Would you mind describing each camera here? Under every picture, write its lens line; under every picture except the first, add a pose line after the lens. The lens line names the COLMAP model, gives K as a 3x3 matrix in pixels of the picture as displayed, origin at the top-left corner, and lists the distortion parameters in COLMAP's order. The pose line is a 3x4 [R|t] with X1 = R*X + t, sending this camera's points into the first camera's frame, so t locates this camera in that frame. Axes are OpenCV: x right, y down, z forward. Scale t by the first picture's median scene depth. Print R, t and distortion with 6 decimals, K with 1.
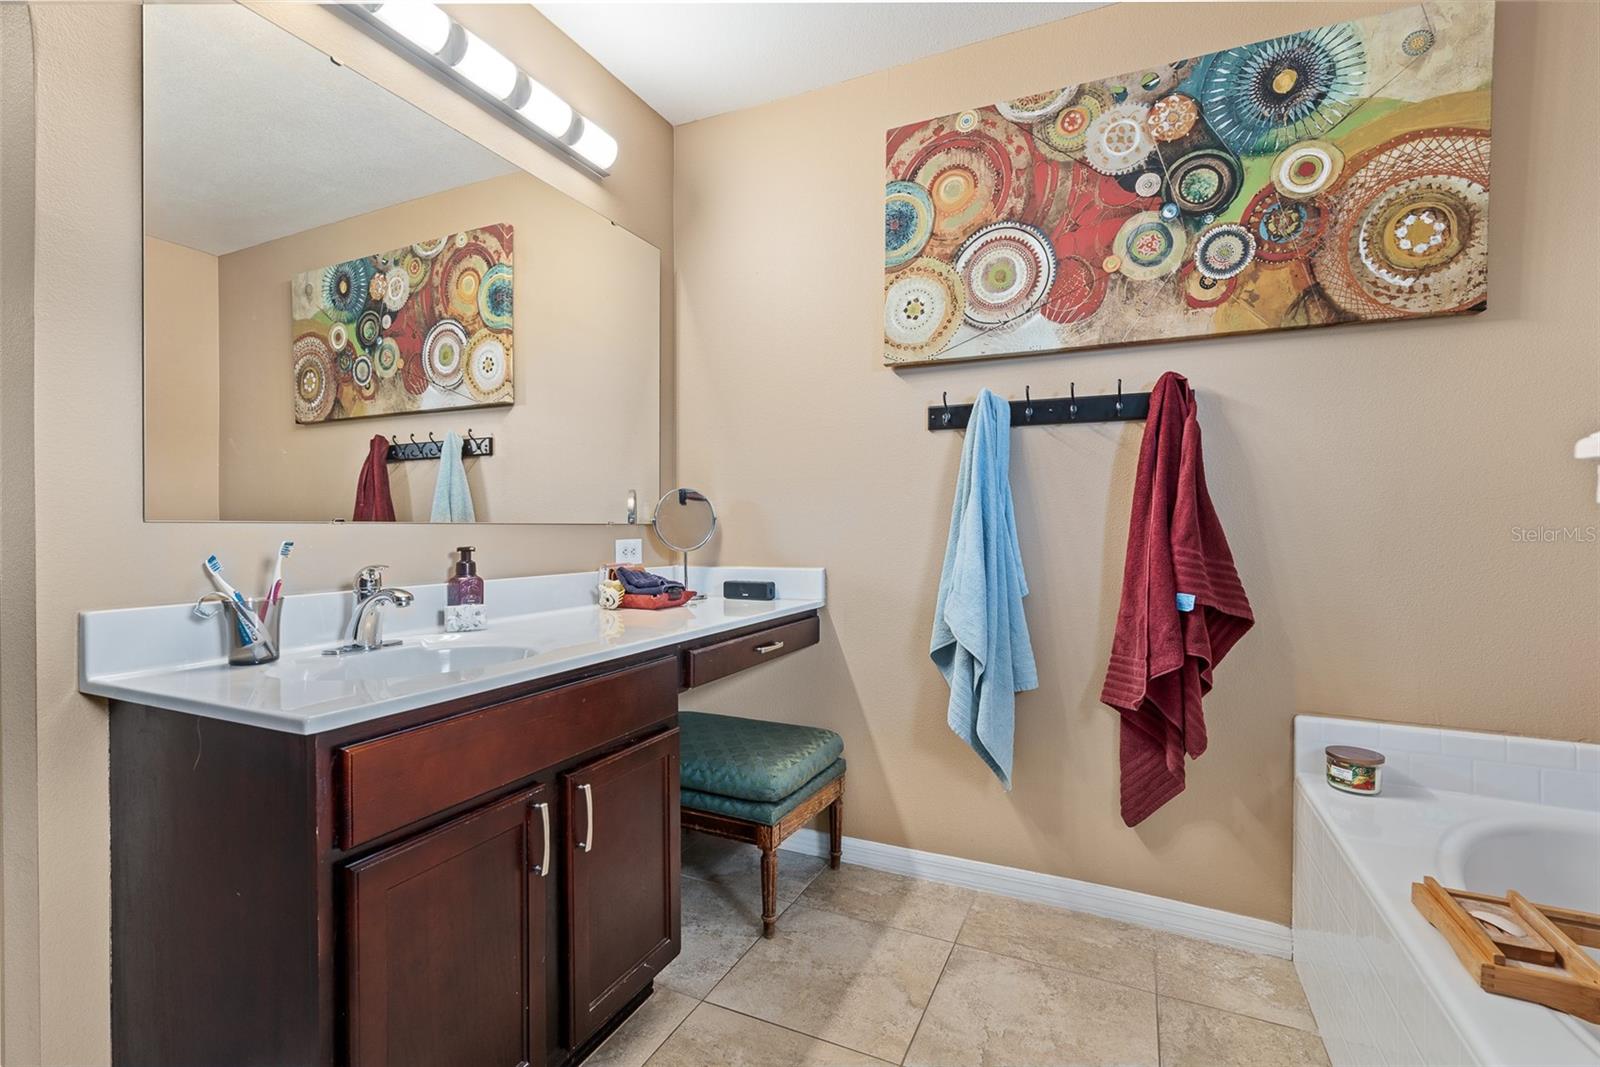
lens RADIAL K [[723.1, 0, 806.6], [0, 723.1, 535.6], [0, 0, 1]] dist [-0.003445, 0.001955]
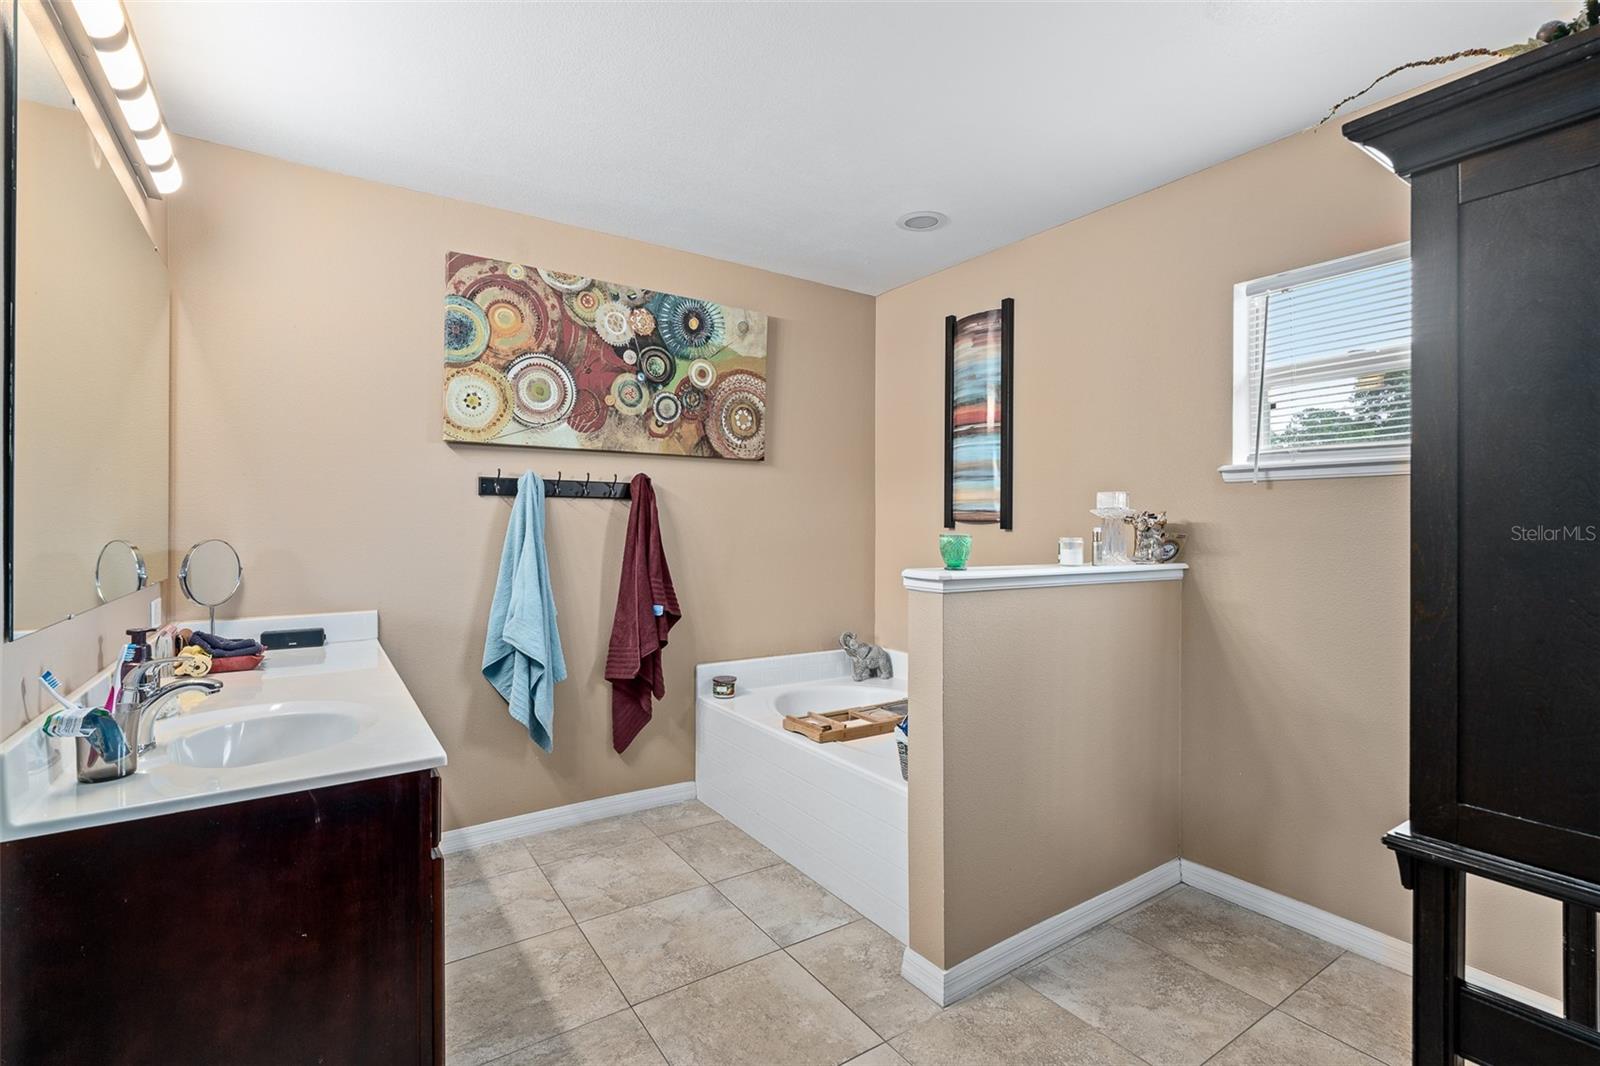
lens RADIAL K [[723.1, 0, 806.6], [0, 723.1, 535.1], [0, 0, 1]] dist [-0.003445, 0.001955]
pose [[0.507176, -0.010219, 0.861782, -0.738018], [0.005947, 0.999947, 0.008357, -0.094026], [-0.861822, 0.000886, 0.507210, -0.174350]]
